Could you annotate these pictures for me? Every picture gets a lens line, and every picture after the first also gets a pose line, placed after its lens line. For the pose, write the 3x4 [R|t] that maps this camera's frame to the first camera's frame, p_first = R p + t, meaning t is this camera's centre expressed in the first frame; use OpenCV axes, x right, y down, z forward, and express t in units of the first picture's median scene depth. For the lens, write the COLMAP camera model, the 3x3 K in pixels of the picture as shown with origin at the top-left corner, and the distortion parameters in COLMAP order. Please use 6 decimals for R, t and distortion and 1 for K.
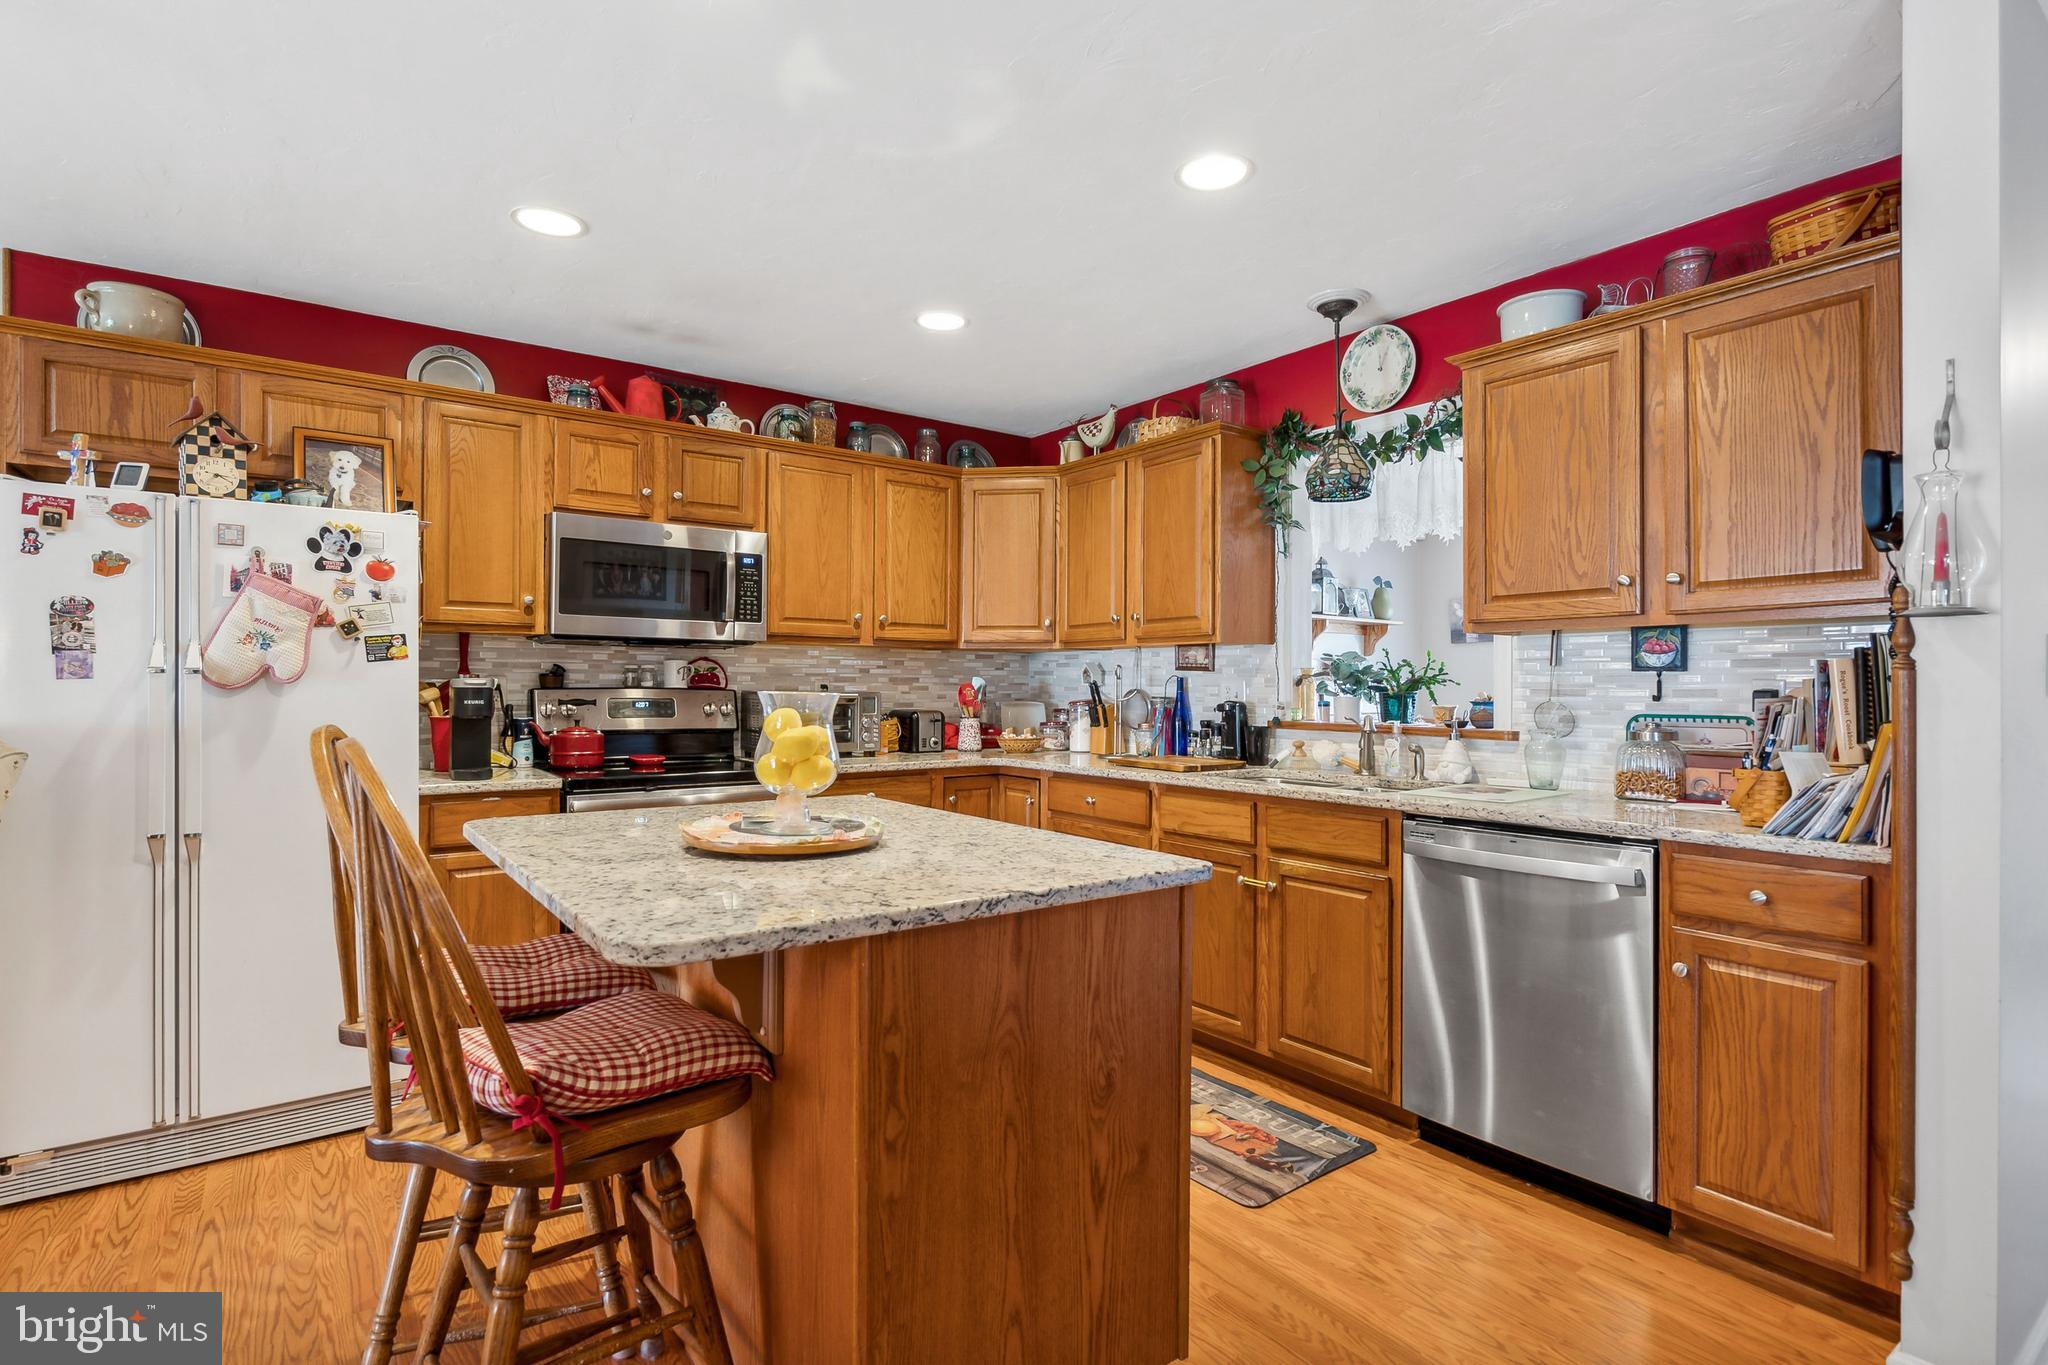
lens RADIAL K [[994.2, 0, 1014.1], [0, 994.2, 688.6], [0, 0, 1]] dist [-0.024073, 0.020090]
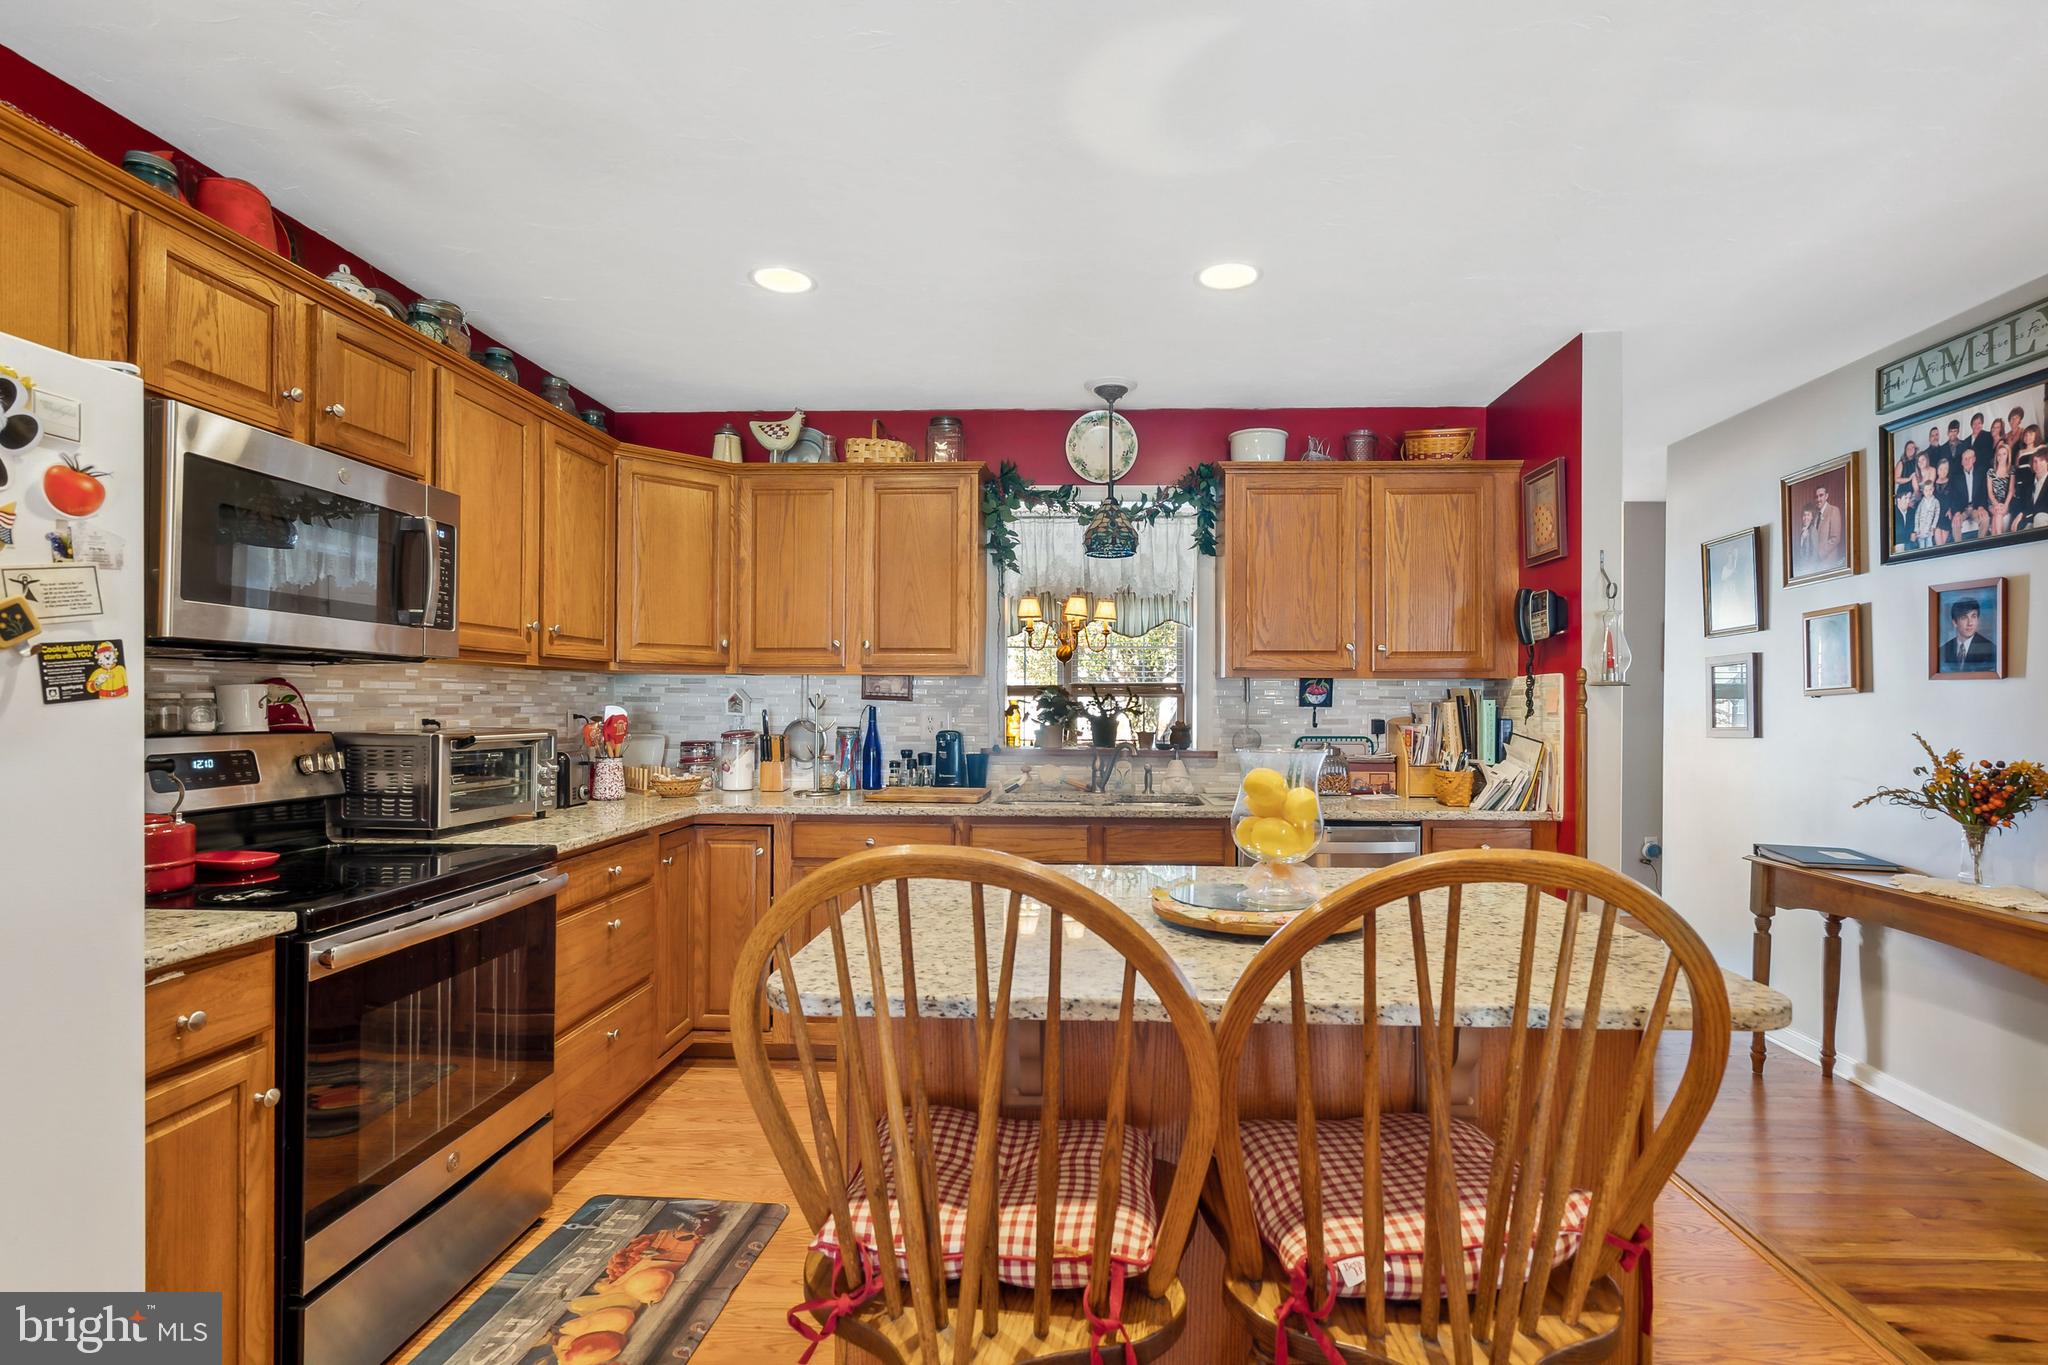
lens RADIAL K [[965.6, 0, 1053.9], [0, 965.6, 701.2], [0, 0, 1]] dist [-0.000420, 0.000336]
pose [[0.624299, -0.001732, 0.781184, -0.547245], [-0.000713, 0.999996, 0.002788, -0.022961], [-0.781185, -0.002298, 0.624295, 0.315739]]
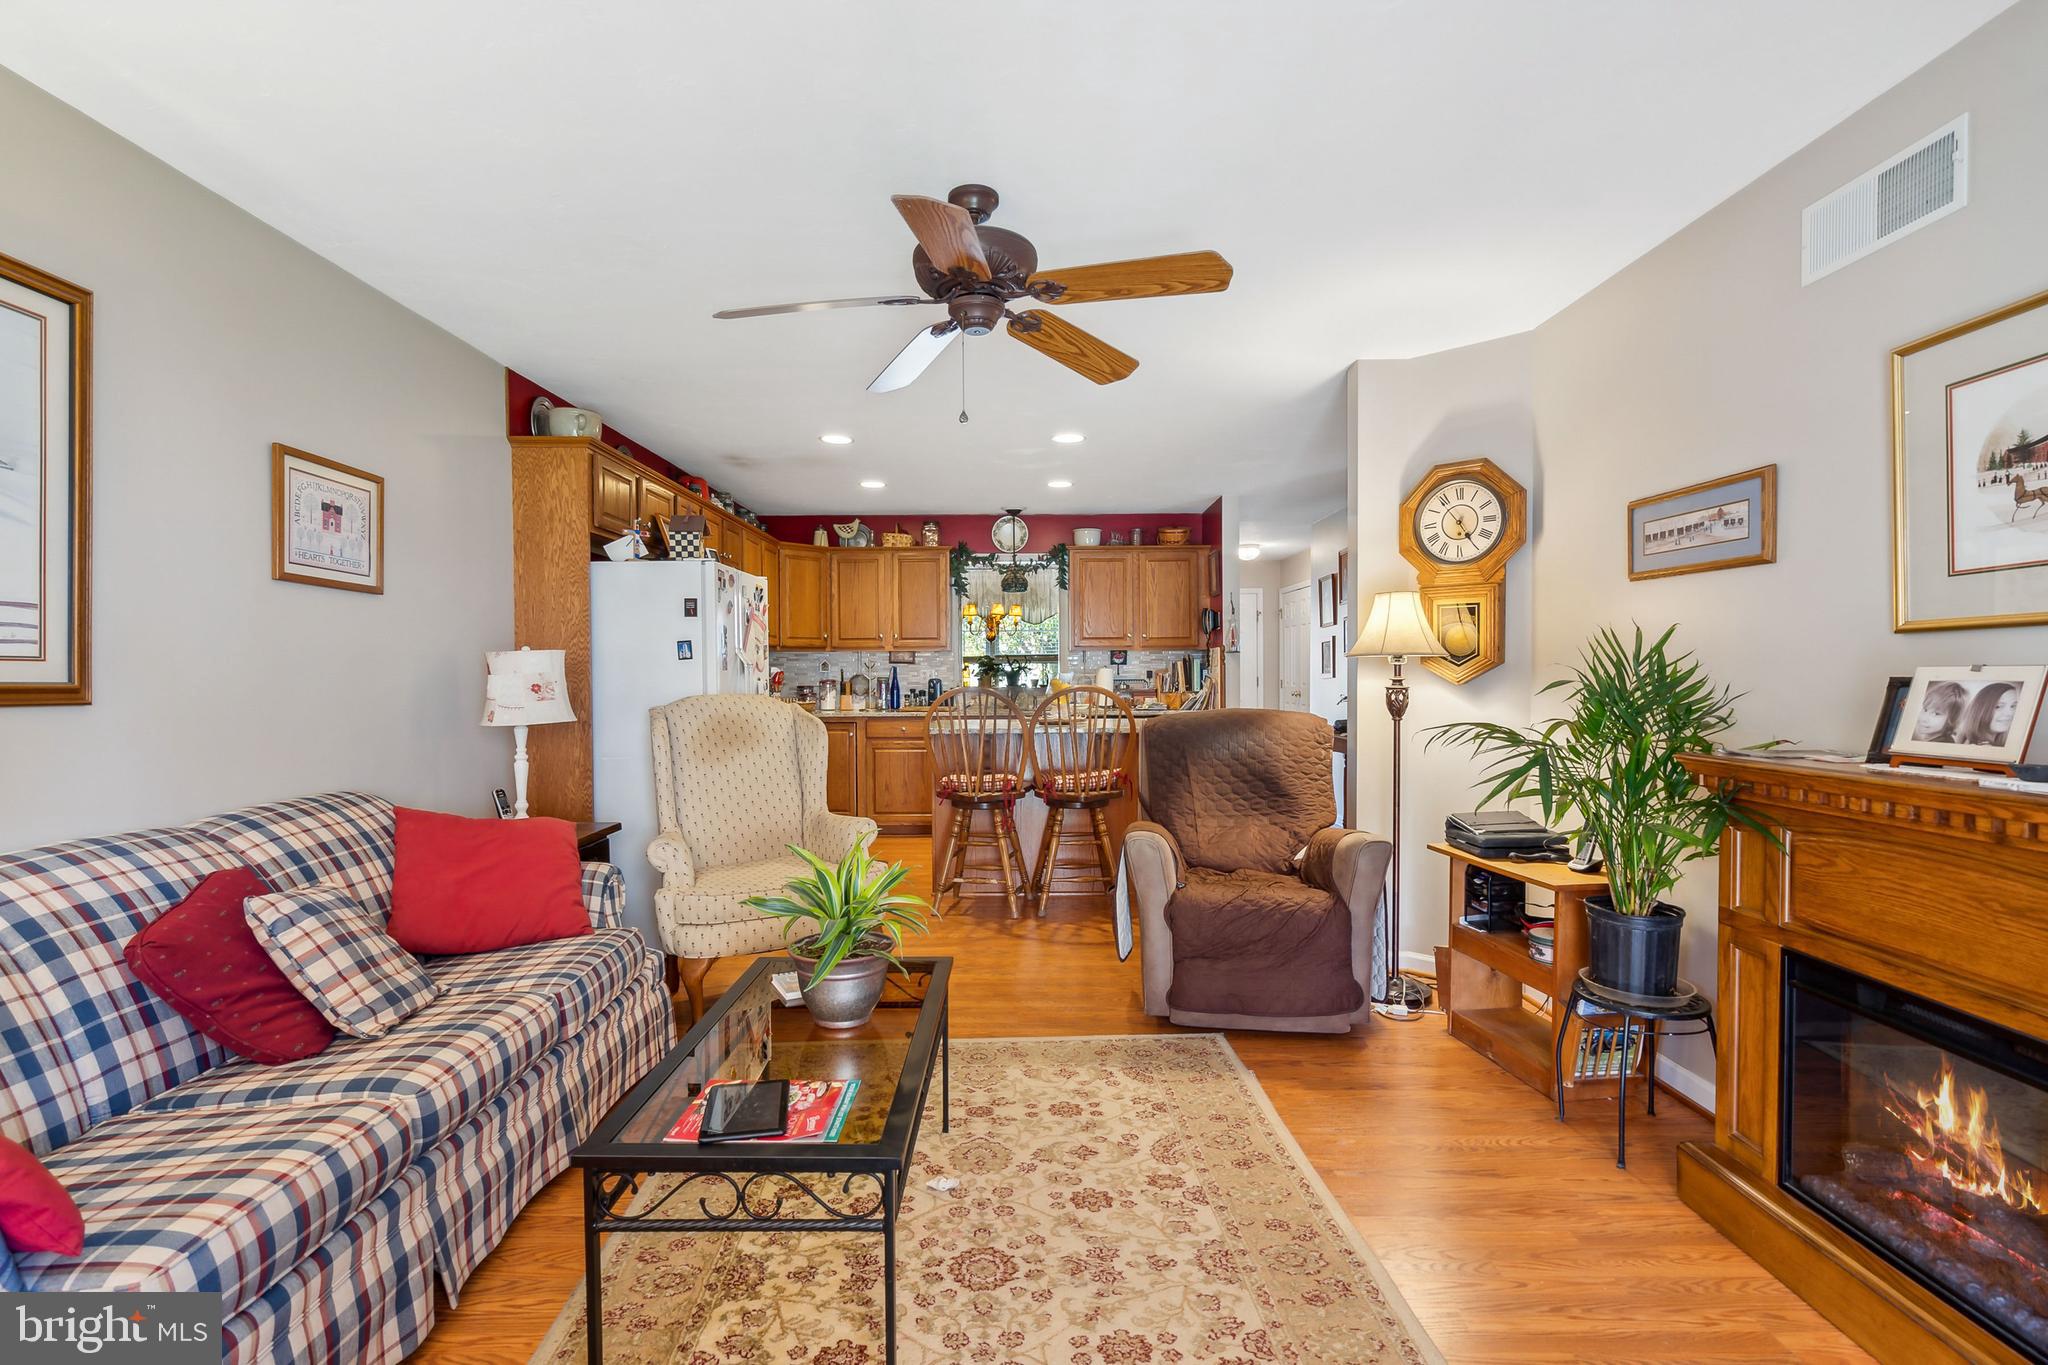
lens RADIAL K [[950.3, 0, 1022.8], [0, 950.3, 703.7], [0, 0, 1]] dist [0.001285, 0.000144]
pose [[0.584875, -0.033604, 0.810427, -1.398358], [0.010023, 0.999365, 0.034205, -0.001202], [-0.811062, -0.011883, 0.584840, -0.330656]]
